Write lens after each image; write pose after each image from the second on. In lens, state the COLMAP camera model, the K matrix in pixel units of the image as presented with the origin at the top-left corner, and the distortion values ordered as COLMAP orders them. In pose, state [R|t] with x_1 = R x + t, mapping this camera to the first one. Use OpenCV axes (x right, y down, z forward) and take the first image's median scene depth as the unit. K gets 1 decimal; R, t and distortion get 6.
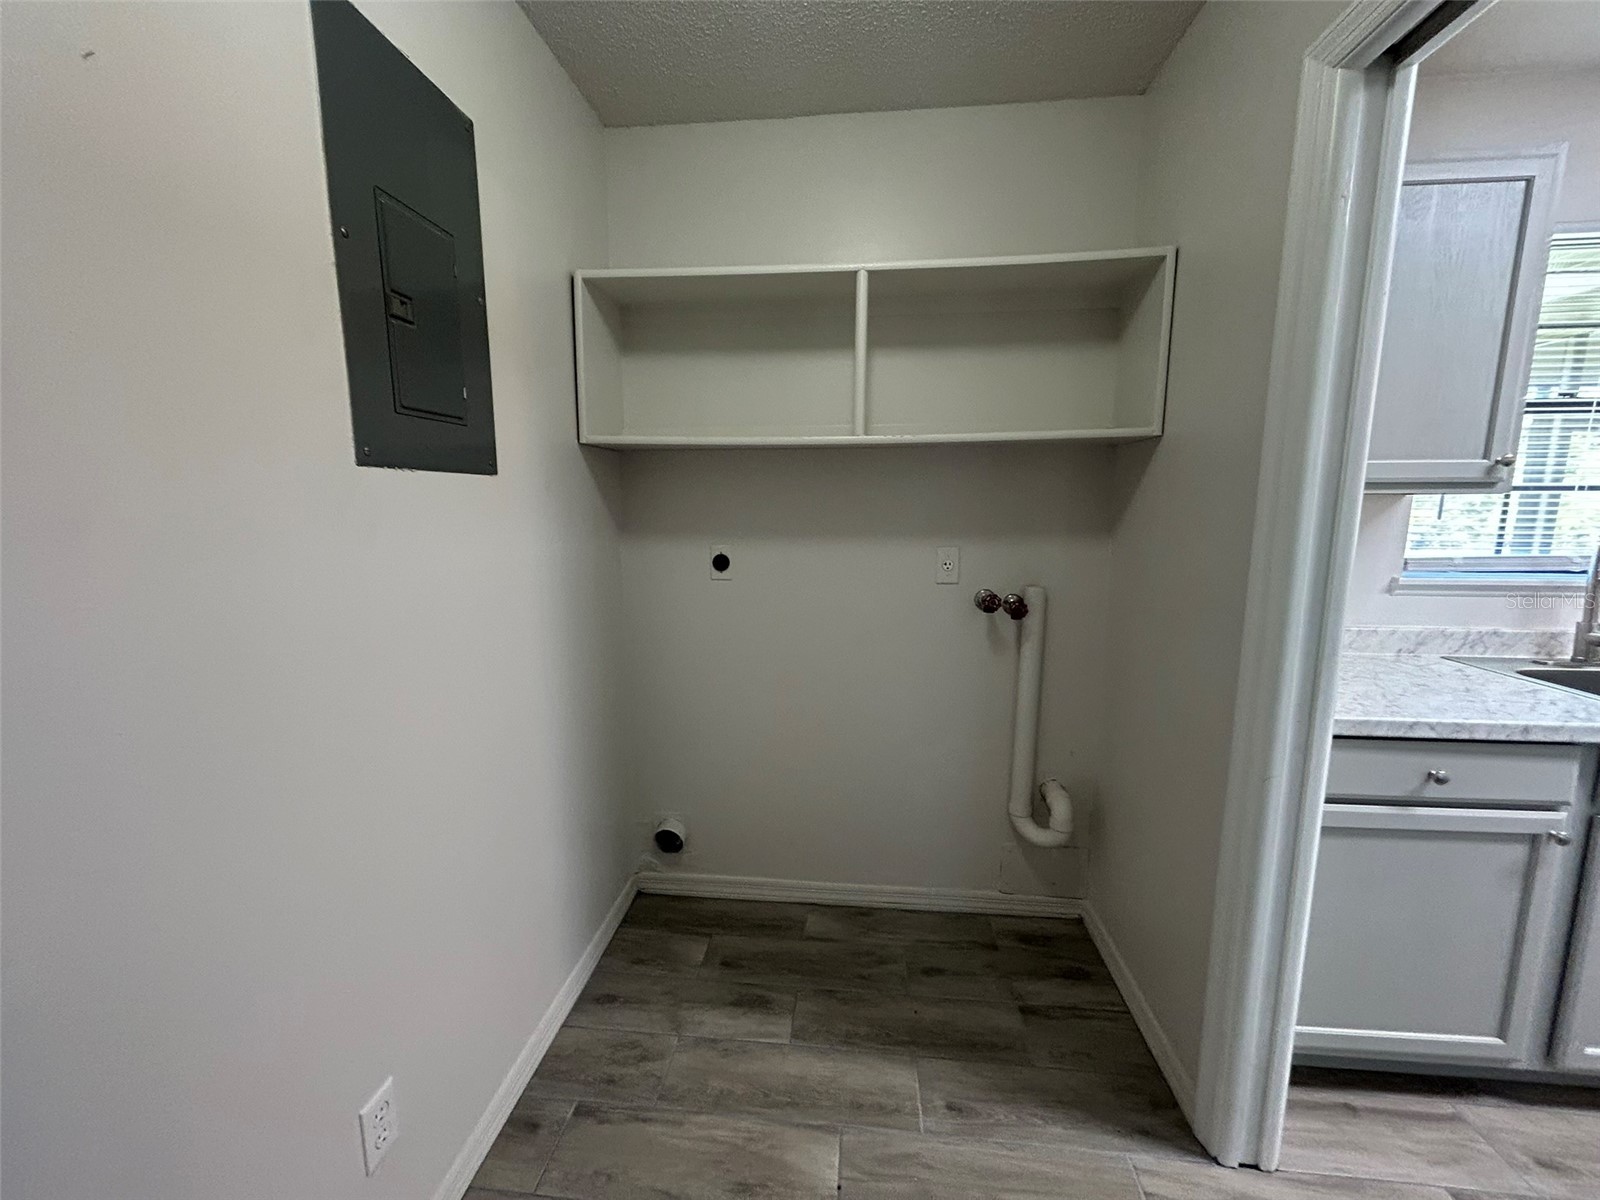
lens RADIAL K [[644.9, 0, 797.9], [0, 644.9, 597.7], [0, 0, 1]] dist [-0.001473, 0.000308]
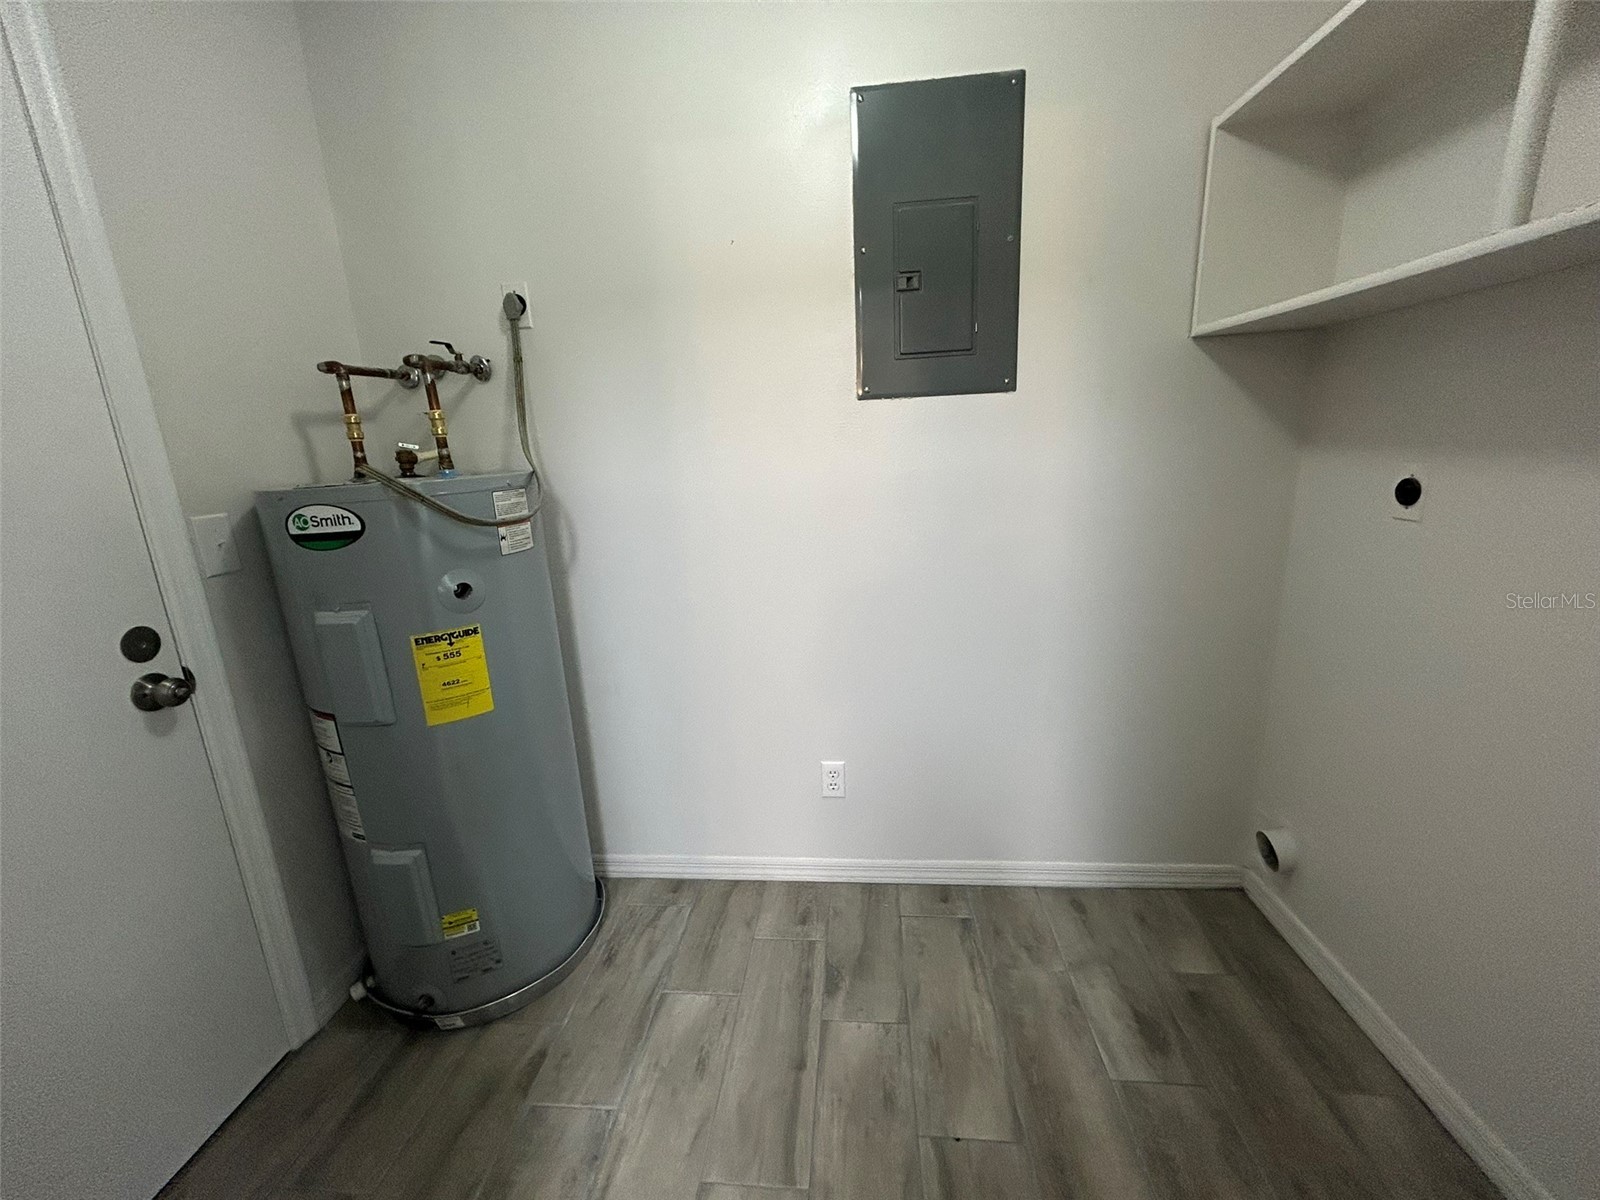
lens RADIAL K [[644.9, 0, 797.9], [0, 644.9, 597.7], [0, 0, 1]] dist [-0.001473, 0.000308]
pose [[0.009760, 0.233789, -0.972238, 0.614019], [-0.102845, 0.967363, 0.231584, -0.048278], [0.994650, 0.097729, 0.033486, 0.497803]]
